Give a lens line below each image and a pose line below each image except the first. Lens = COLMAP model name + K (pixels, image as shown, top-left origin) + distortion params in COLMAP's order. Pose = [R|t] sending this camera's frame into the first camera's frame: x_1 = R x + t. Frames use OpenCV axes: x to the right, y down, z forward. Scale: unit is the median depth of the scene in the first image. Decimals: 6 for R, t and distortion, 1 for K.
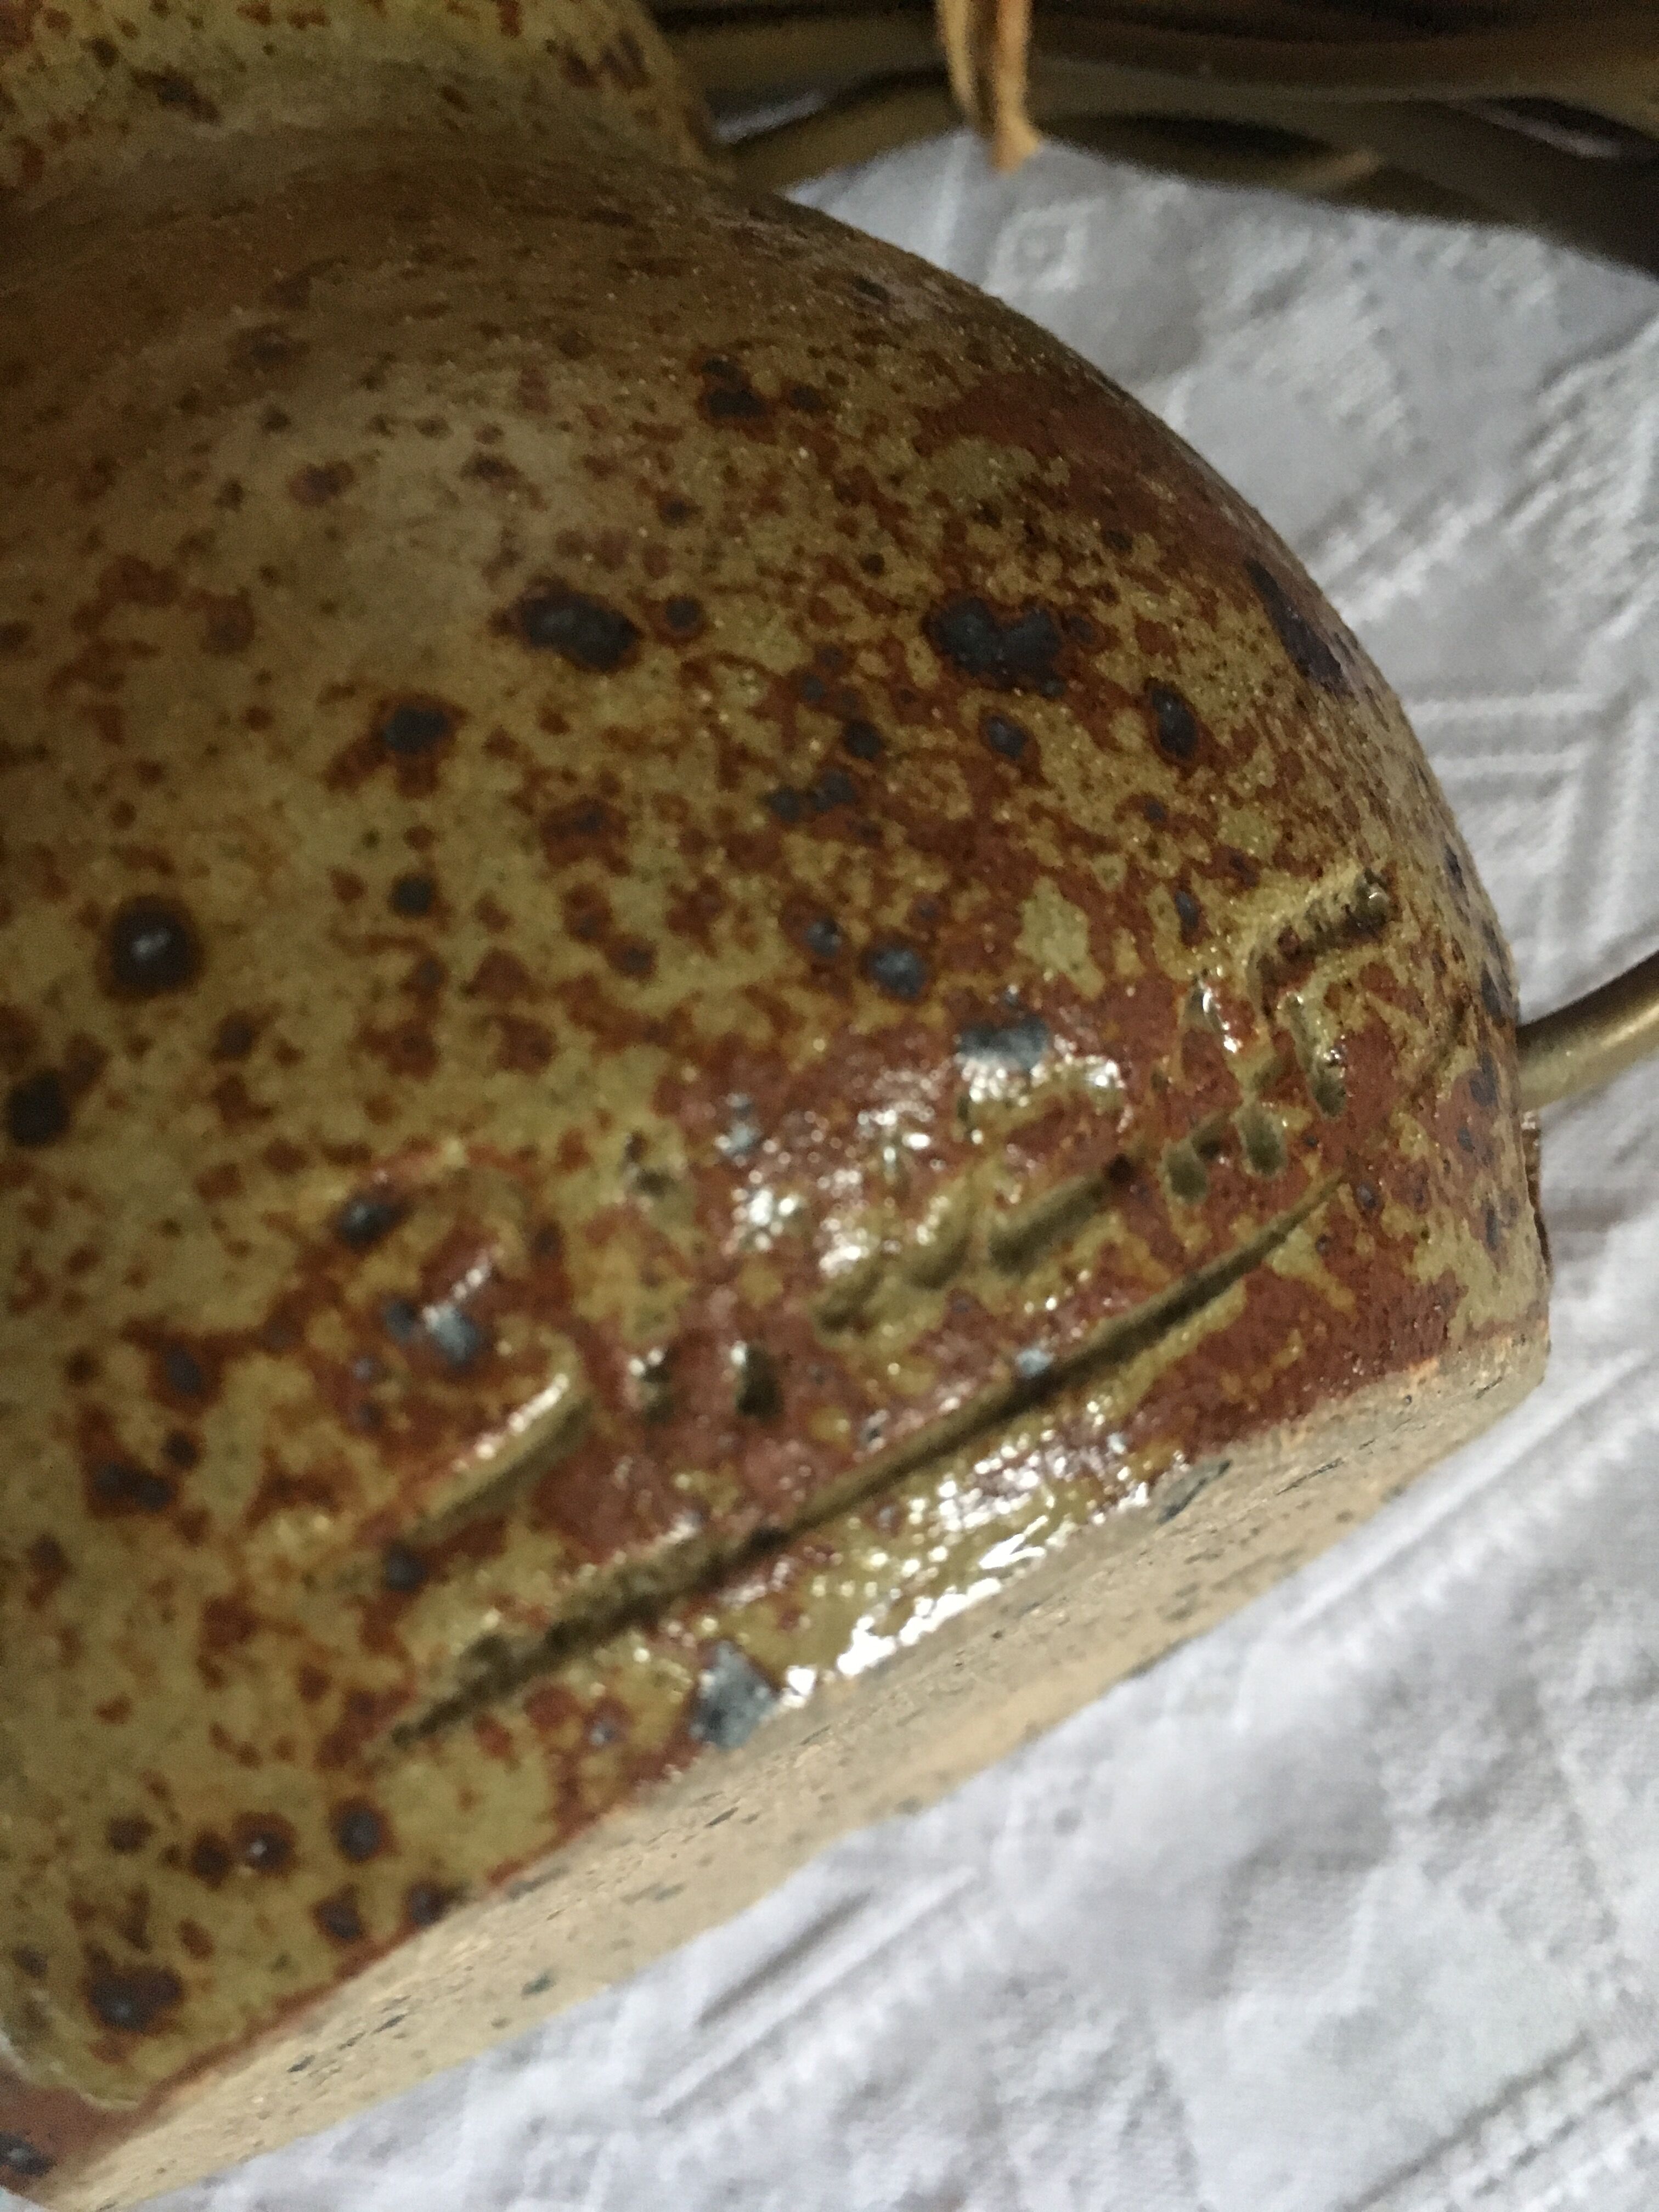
lens RADIAL K [[1954.7, 0, 820.4], [0, 1954.7, 1108.0], [0, 0, 1]] dist [0.053139, -0.119515]
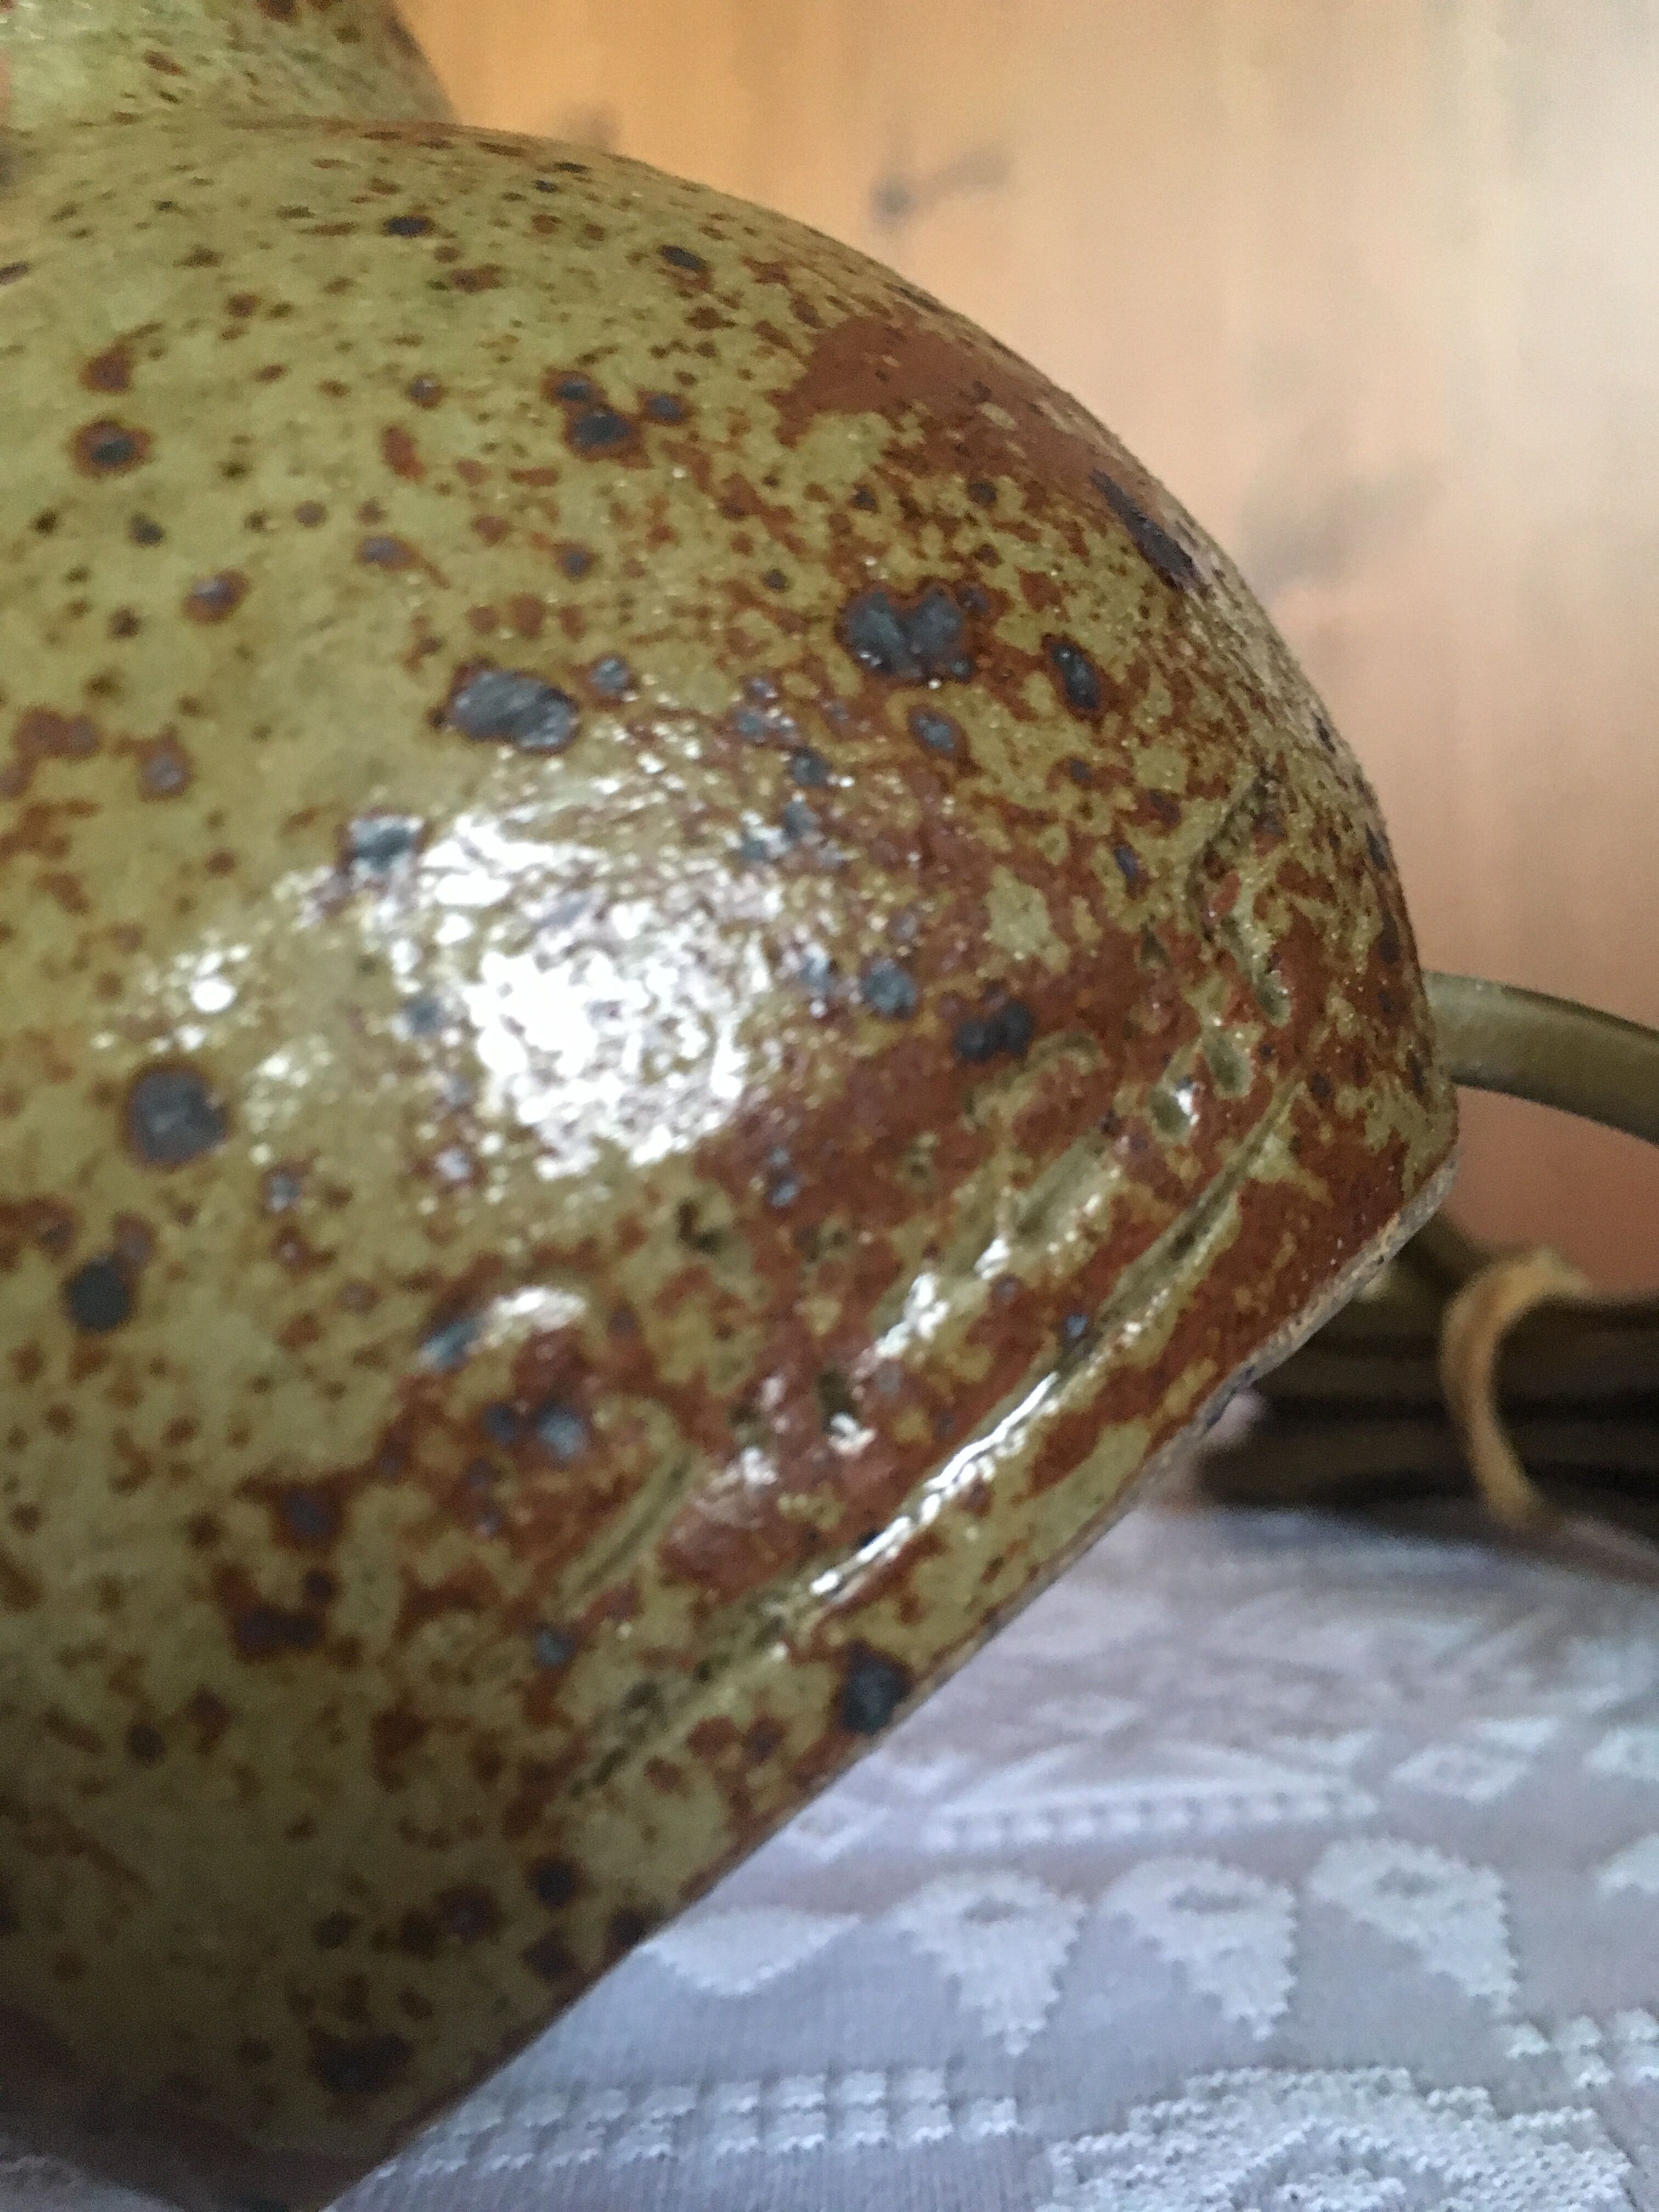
lens RADIAL K [[1954.7, 0, 820.4], [0, 1954.7, 1108.0], [0, 0, 1]] dist [0.053139, -0.119515]
pose [[0.976015, -0.192573, 0.101537, -0.106006], [0.178702, 0.975071, 0.131541, -0.141650], [-0.124337, -0.110241, 0.986097, -0.029352]]
